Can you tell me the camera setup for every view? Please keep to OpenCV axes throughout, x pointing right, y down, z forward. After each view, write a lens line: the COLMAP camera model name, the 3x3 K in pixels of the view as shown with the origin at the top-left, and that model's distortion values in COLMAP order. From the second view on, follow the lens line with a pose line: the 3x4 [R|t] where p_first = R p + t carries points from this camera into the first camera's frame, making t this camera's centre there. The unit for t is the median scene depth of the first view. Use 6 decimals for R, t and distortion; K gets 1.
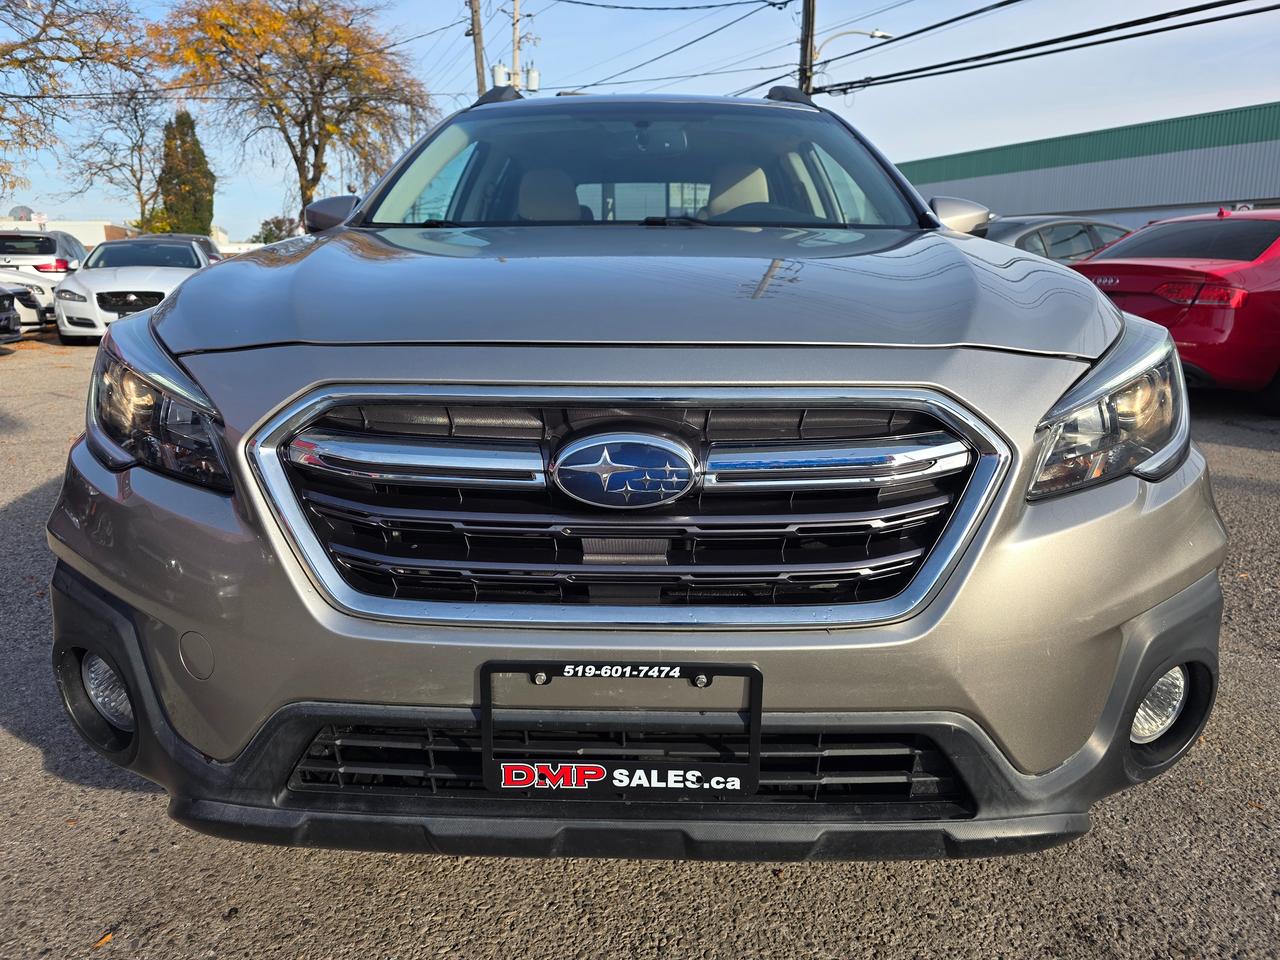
lens RADIAL K [[865.7, 0, 633.0], [0, 865.7, 451.8], [0, 0, 1]] dist [0.049775, -0.049085]
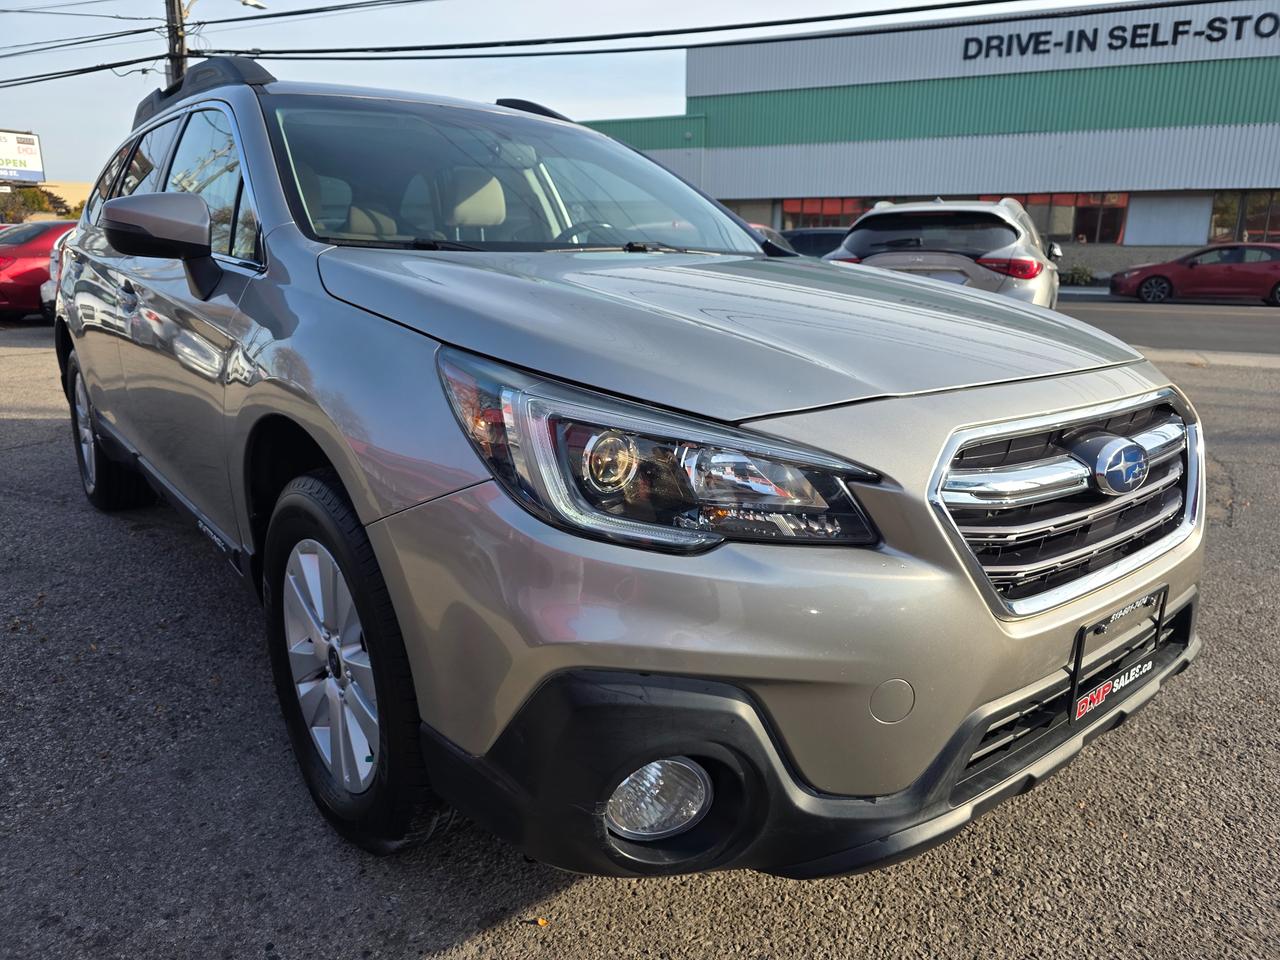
lens RADIAL K [[866.7, 0, 636.1], [0, 866.7, 456.2], [0, 0, 1]] dist [0.045705, -0.043903]
pose [[0.762424, -0.142184, 0.631263, -1.306680], [0.125381, 0.989533, 0.071448, -0.168030], [-0.634814, 0.024675, 0.772271, 0.359938]]
